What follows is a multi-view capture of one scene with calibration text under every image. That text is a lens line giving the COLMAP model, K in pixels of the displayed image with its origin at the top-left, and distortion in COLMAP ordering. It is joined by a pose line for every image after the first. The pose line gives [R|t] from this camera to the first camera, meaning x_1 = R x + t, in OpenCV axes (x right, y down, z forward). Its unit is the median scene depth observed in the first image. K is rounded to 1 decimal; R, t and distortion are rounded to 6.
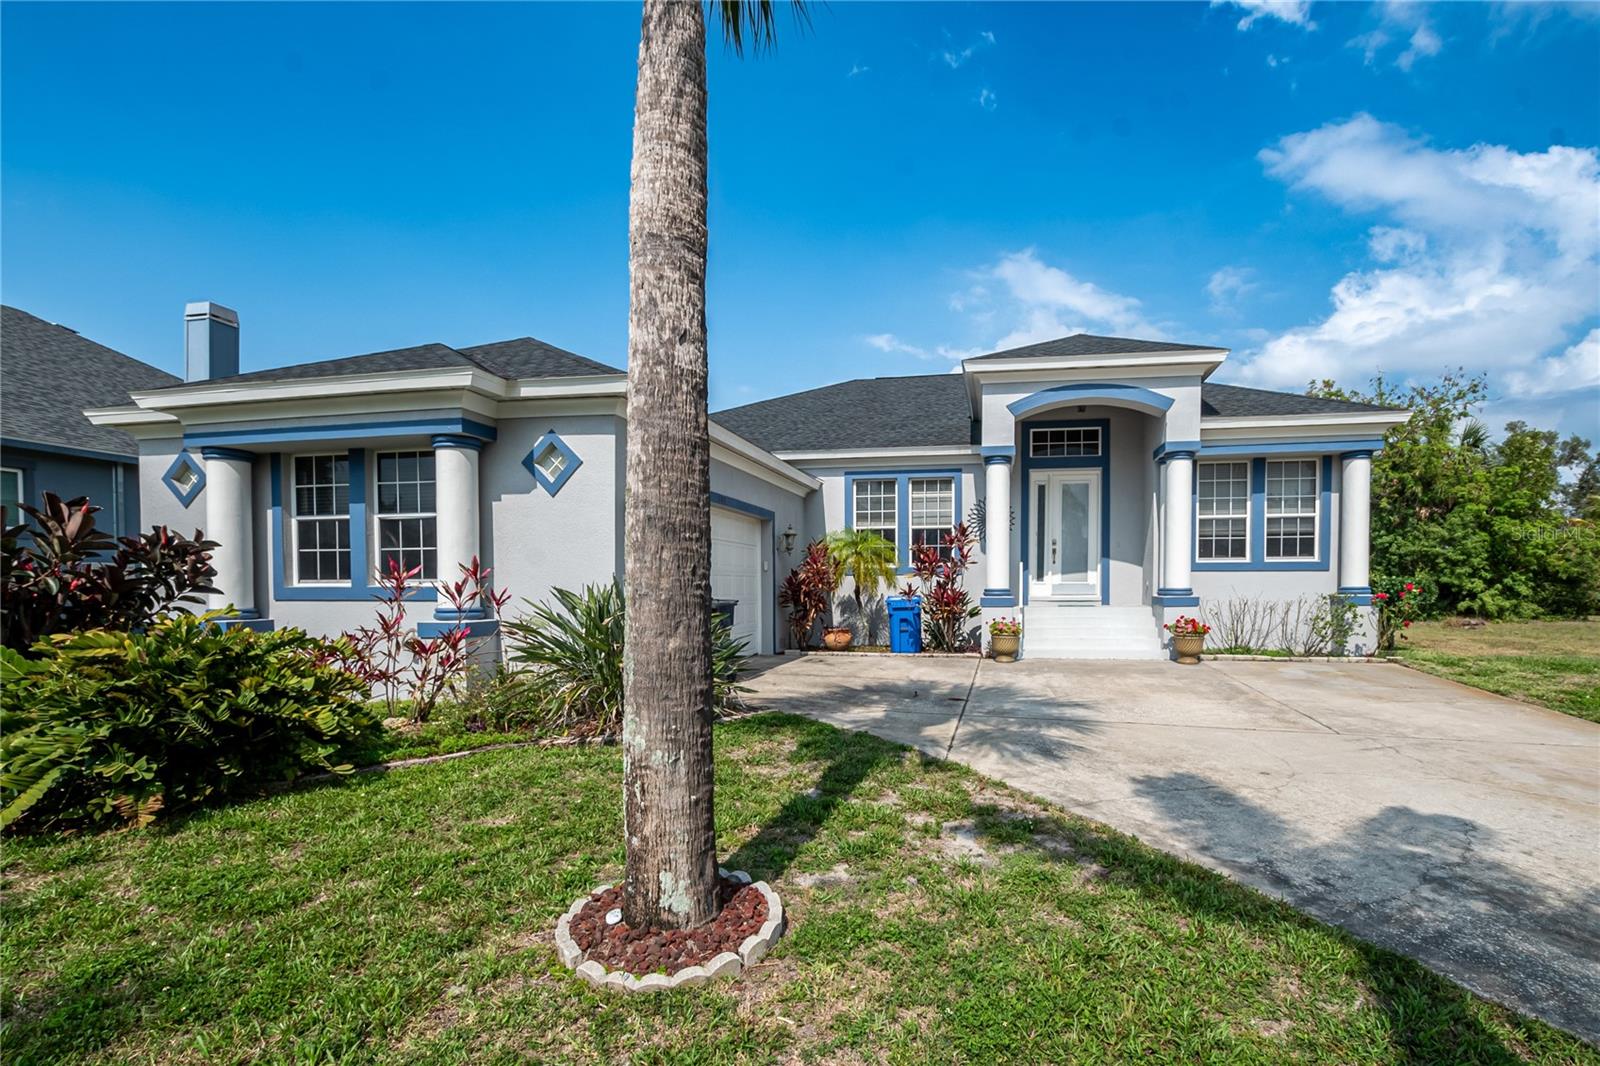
lens RADIAL K [[704.7, 0, 797.9], [0, 704.7, 583.8], [0, 0, 1]] dist [0.000490, 0.000051]
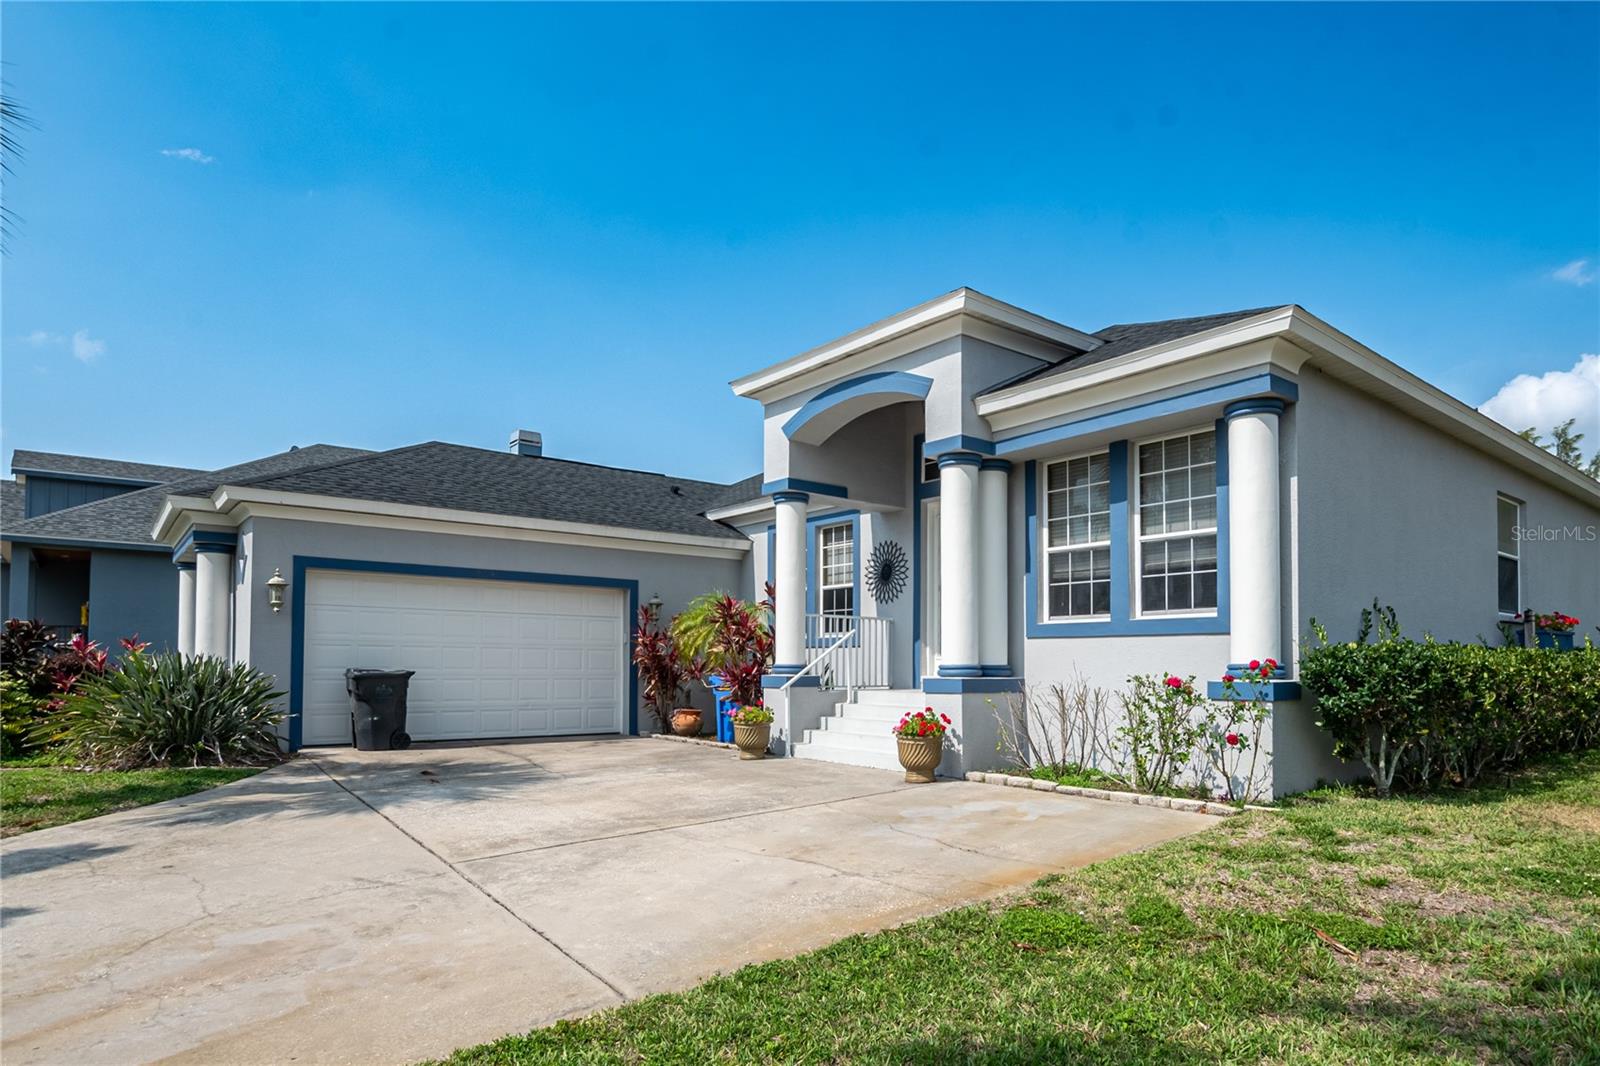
lens RADIAL K [[802.2, 0, 800.0], [0, 802.2, 647.4], [0, 0, 1]] dist [-0.002473, -0.000470]
pose [[0.766003, -0.003279, -0.642829, 0.891374], [-0.004906, 0.999928, -0.010947, -0.001068], [0.642819, 0.011539, 0.765932, 0.339387]]
